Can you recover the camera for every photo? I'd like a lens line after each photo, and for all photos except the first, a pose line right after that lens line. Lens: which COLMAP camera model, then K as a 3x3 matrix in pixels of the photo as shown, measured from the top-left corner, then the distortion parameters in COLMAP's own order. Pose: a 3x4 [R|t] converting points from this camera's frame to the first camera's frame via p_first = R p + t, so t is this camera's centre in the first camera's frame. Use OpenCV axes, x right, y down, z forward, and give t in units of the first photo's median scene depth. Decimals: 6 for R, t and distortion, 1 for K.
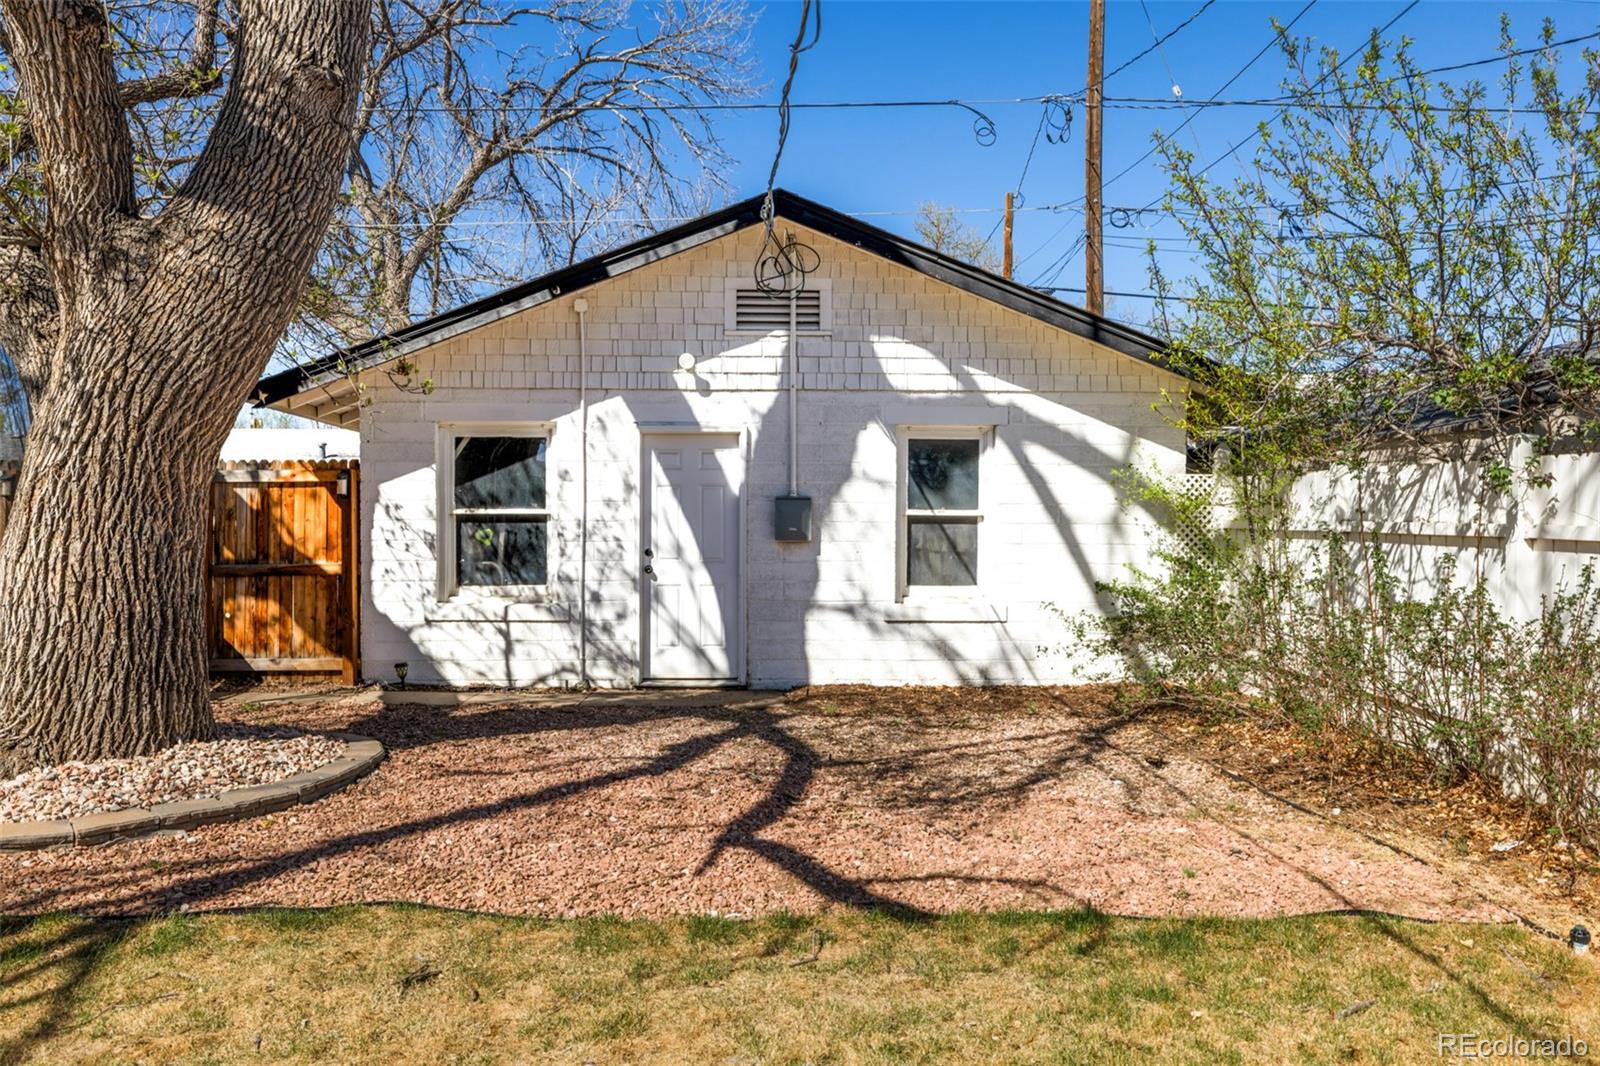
lens RADIAL K [[1244.4, 0, 800.0], [0, 1244.4, 533.0], [0, 0, 1]] dist [0.008693, 0.001722]
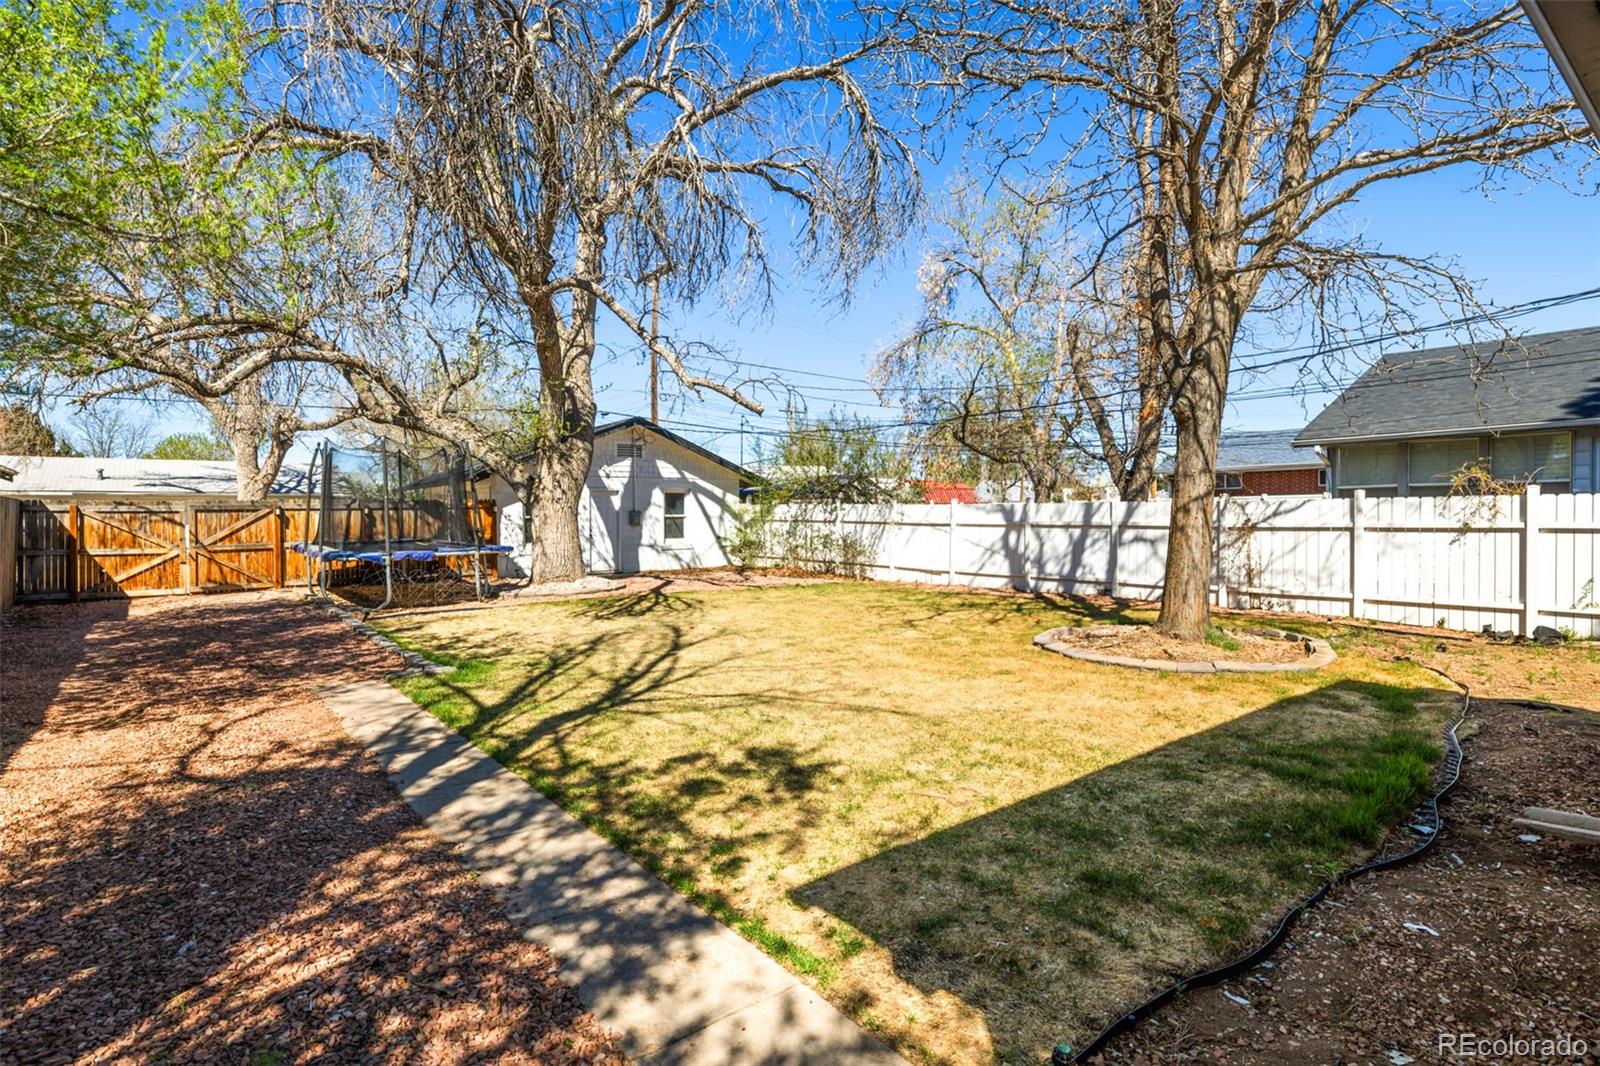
lens RADIAL K [[835.3, 0, 800.0], [0, 835.3, 533.0], [0, 0, 1]] dist [-0.000530, 0.000096]
pose [[0.812895, -0.023112, 0.581951, -0.891547], [0.014162, 0.999701, 0.019920, -0.009451], [-0.582238, -0.007952, 0.812980, -0.956000]]
